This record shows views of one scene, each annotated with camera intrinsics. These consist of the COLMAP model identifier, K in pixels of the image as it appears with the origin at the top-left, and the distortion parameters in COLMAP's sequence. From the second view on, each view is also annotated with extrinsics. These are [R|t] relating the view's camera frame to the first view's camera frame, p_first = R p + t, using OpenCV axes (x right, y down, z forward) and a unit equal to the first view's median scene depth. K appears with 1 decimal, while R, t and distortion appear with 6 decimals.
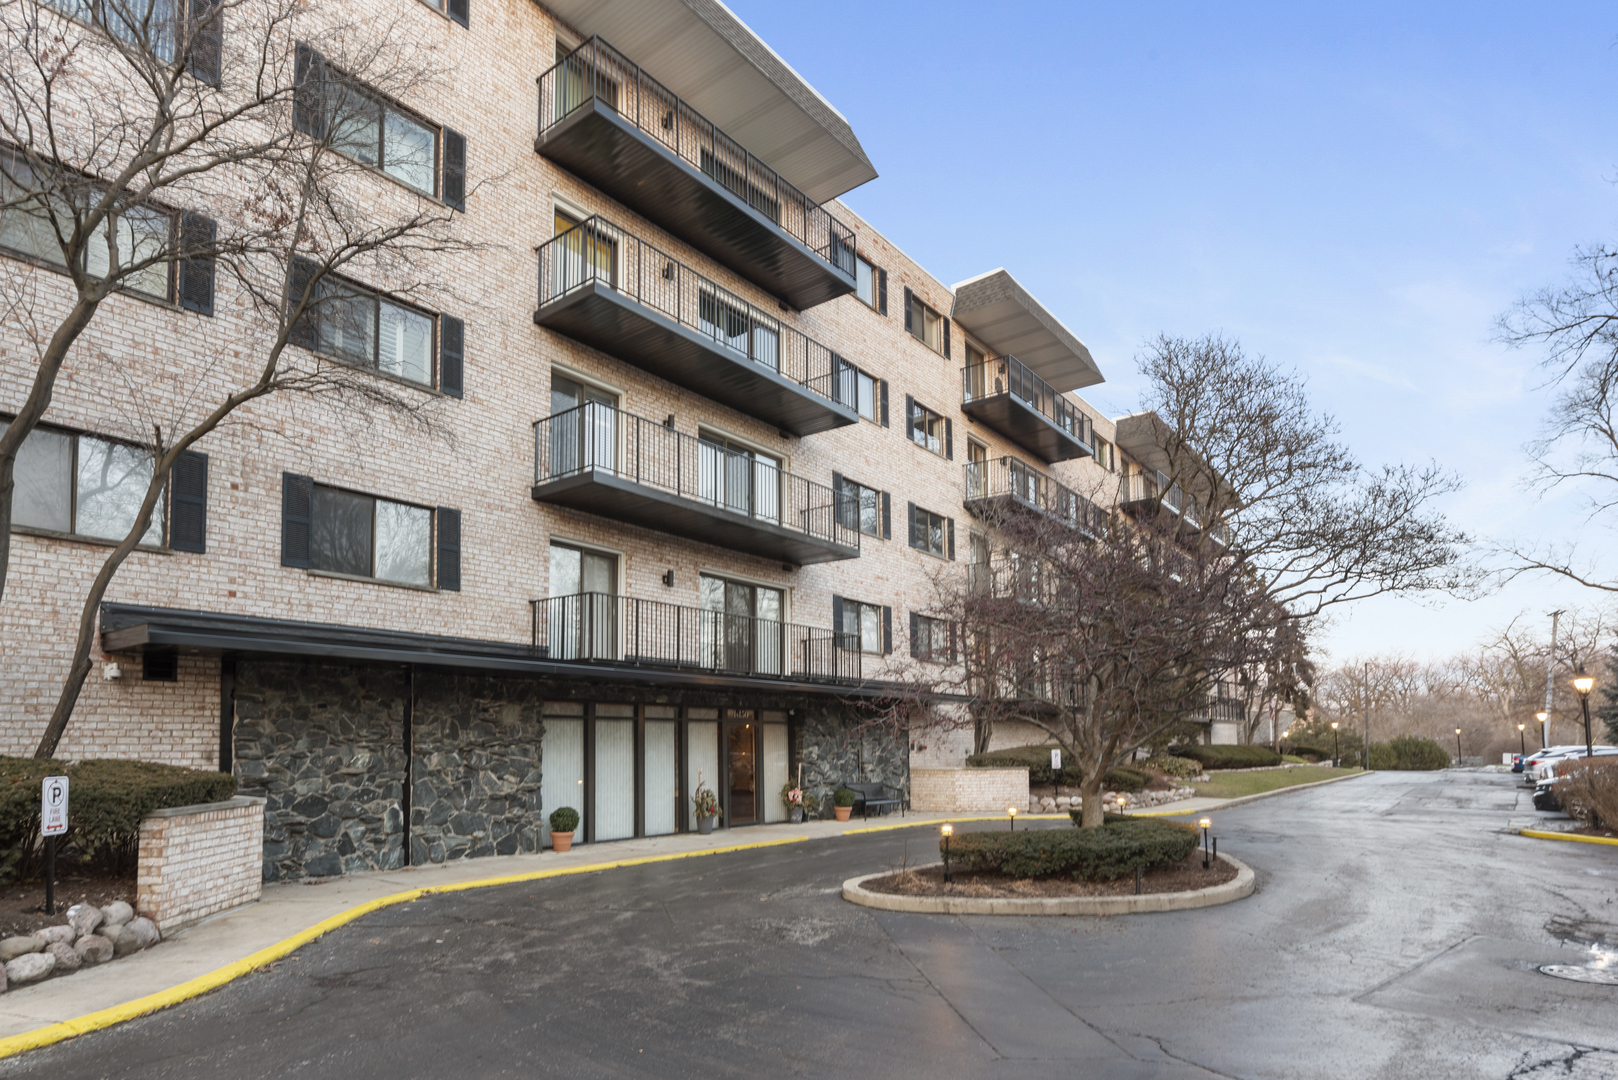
lens RADIAL K [[869.3, 0, 809.0], [0, 869.3, 540.0], [0, 0, 1]] dist [-0.052453, 0.000062]
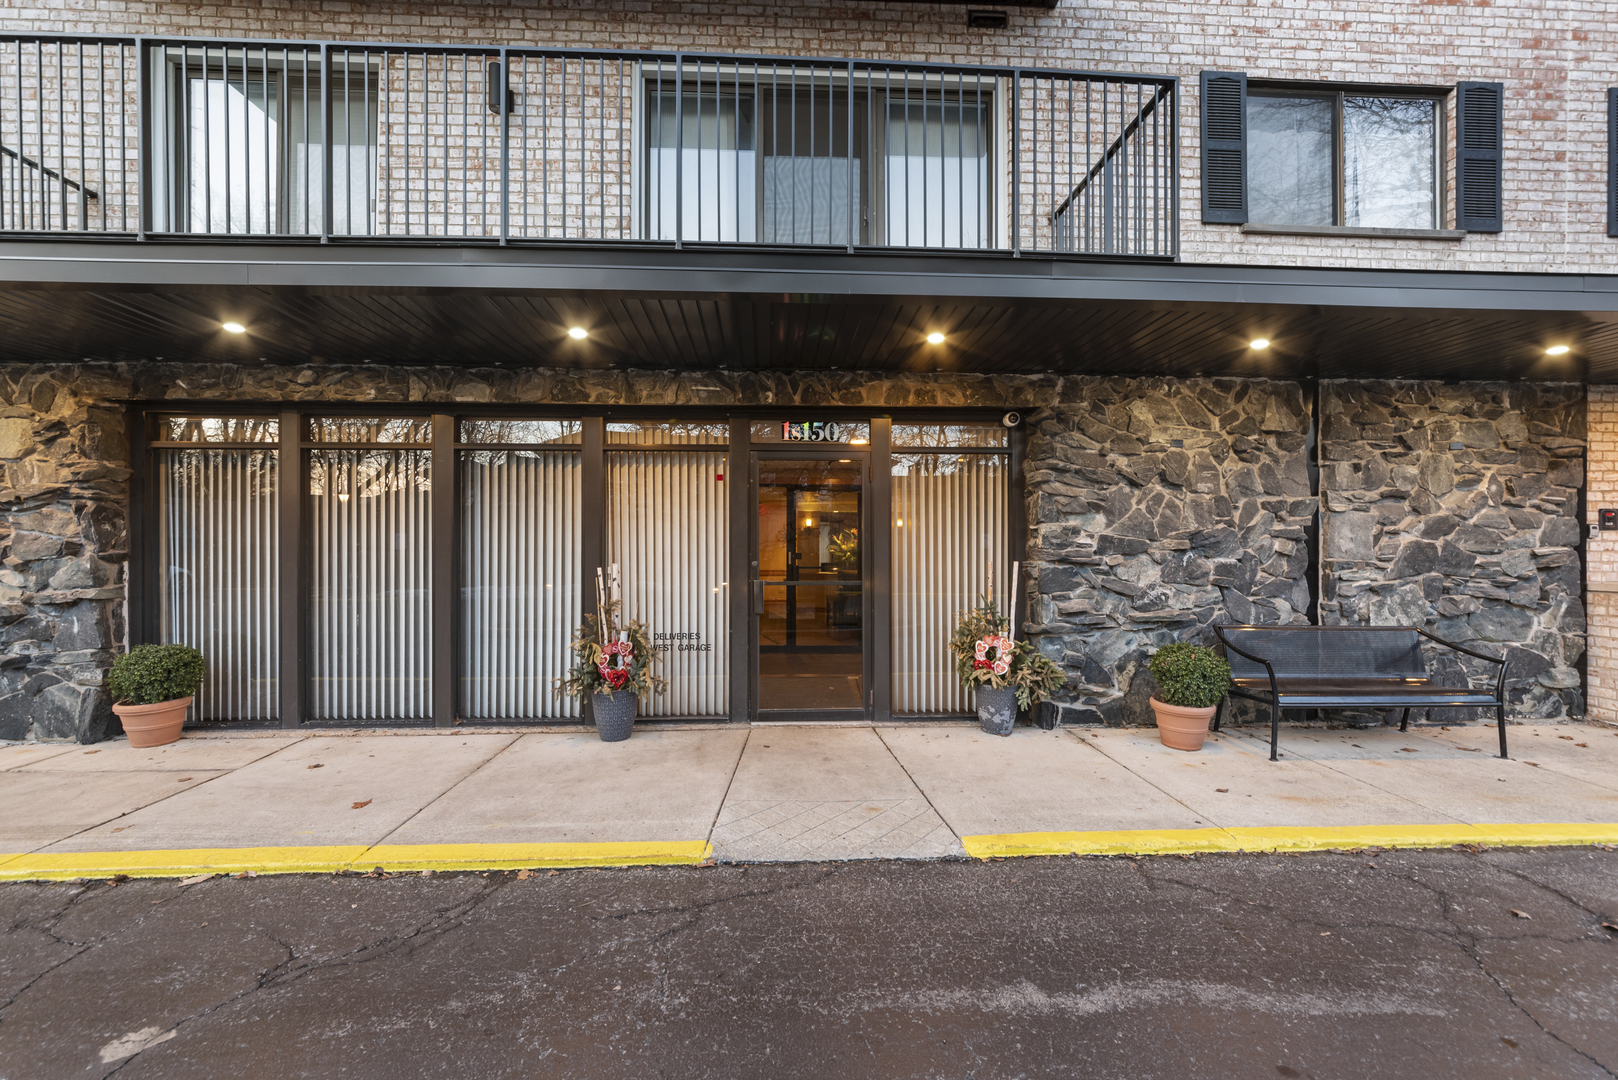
lens RADIAL K [[636.1, 0, 809.0], [0, 636.1, 540.0], [0, 0, 1]] dist [-0.006610, -0.000147]
pose [[0.650604, -0.003664, -0.759409, 0.123156], [0.170847, 0.975060, 0.141664, 0.193065], [0.739950, -0.221910, 0.635004, 0.753592]]
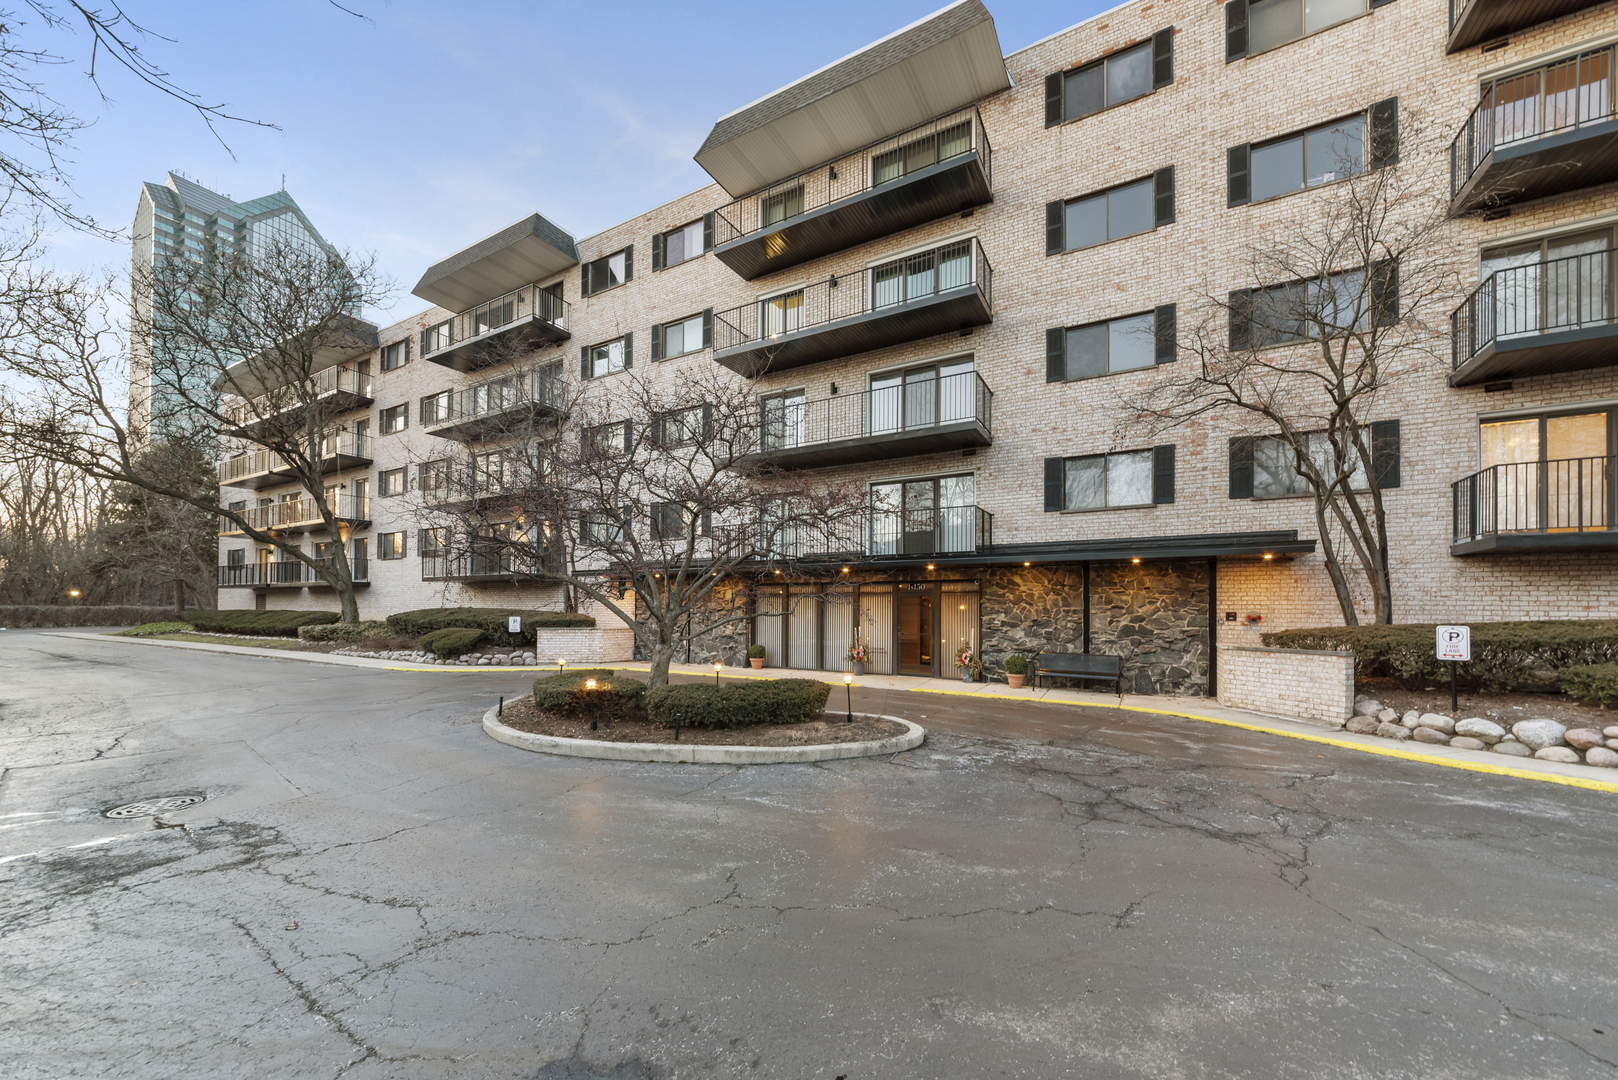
lens RADIAL K [[578.9, 0, 809.0], [0, 578.9, 540.0], [0, 0, 1]] dist [0.000058, 0.000022]
pose [[0.149326, -0.129394, -0.980285, 0.665734], [0.210540, 0.972827, -0.096338, 0.170115], [0.966113, -0.192003, 0.172511, 0.671372]]
